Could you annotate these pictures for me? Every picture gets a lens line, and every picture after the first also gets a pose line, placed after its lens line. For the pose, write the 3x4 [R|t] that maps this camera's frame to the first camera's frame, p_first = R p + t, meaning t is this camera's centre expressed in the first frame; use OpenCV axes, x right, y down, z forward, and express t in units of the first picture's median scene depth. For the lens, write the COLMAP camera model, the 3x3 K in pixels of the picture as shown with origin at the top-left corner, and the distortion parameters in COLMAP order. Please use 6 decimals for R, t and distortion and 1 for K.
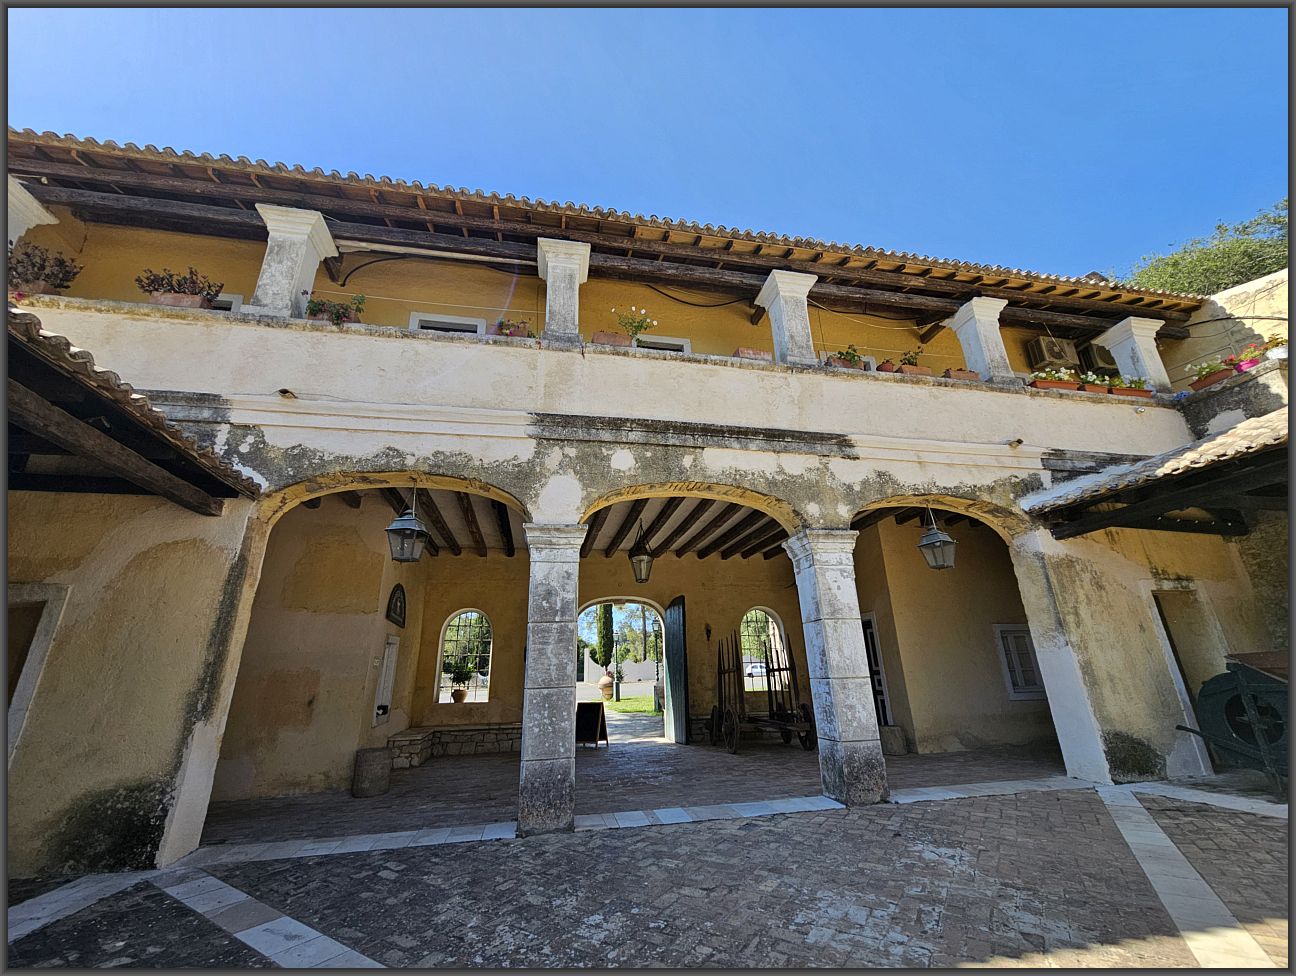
lens RADIAL K [[525.6, 0, 645.7], [0, 525.6, 485.5], [0, 0, 1]] dist [-0.003069, 0.000110]
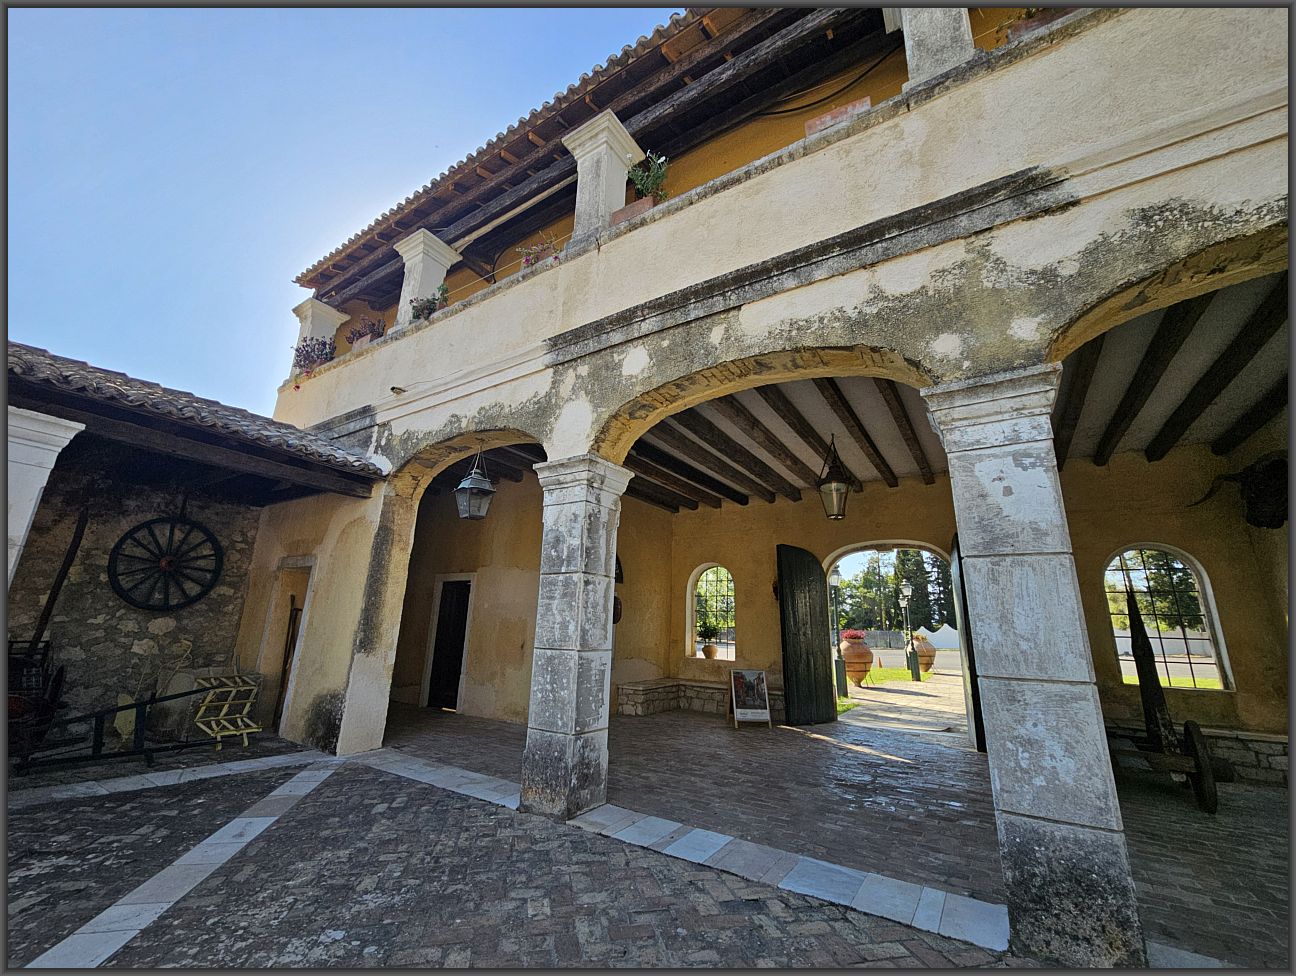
lens RADIAL K [[525.6, 0, 645.7], [0, 525.6, 485.5], [0, 0, 1]] dist [-0.003069, 0.000110]
pose [[0.713957, -0.134739, -0.687103, 0.509240], [0.186728, 0.982411, 0.001378, 0.141311], [0.674832, -0.129285, 0.726558, 0.481810]]
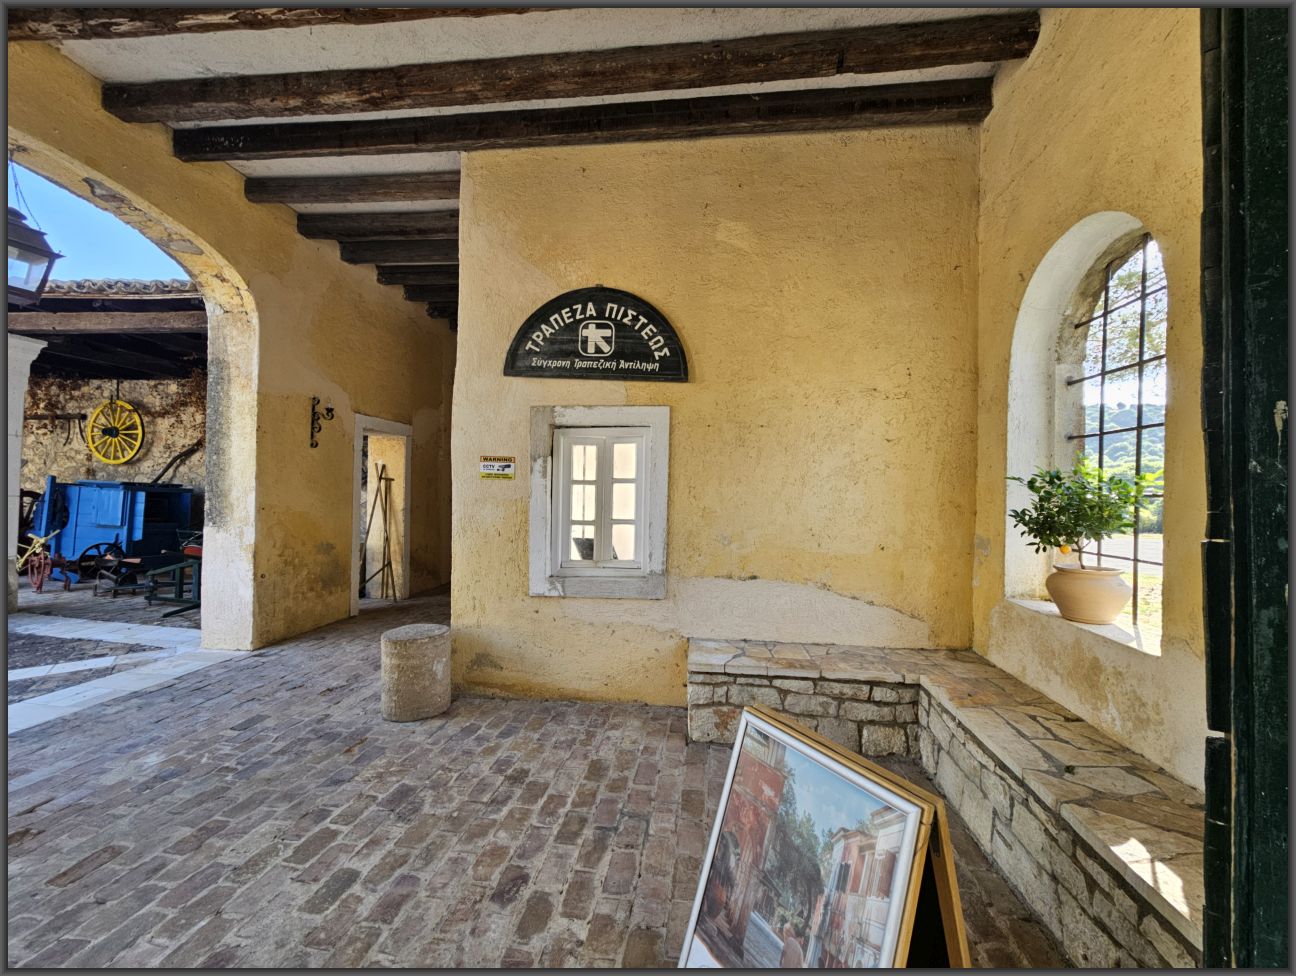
lens RADIAL K [[525.6, 0, 645.7], [0, 525.6, 485.5], [0, 0, 1]] dist [-0.003069, 0.000110]
pose [[-0.308950, 0.016159, -0.950941, -0.133430], [0.308368, 0.947544, -0.084084, 0.593107], [0.899699, -0.319217, -0.297727, 1.721017]]
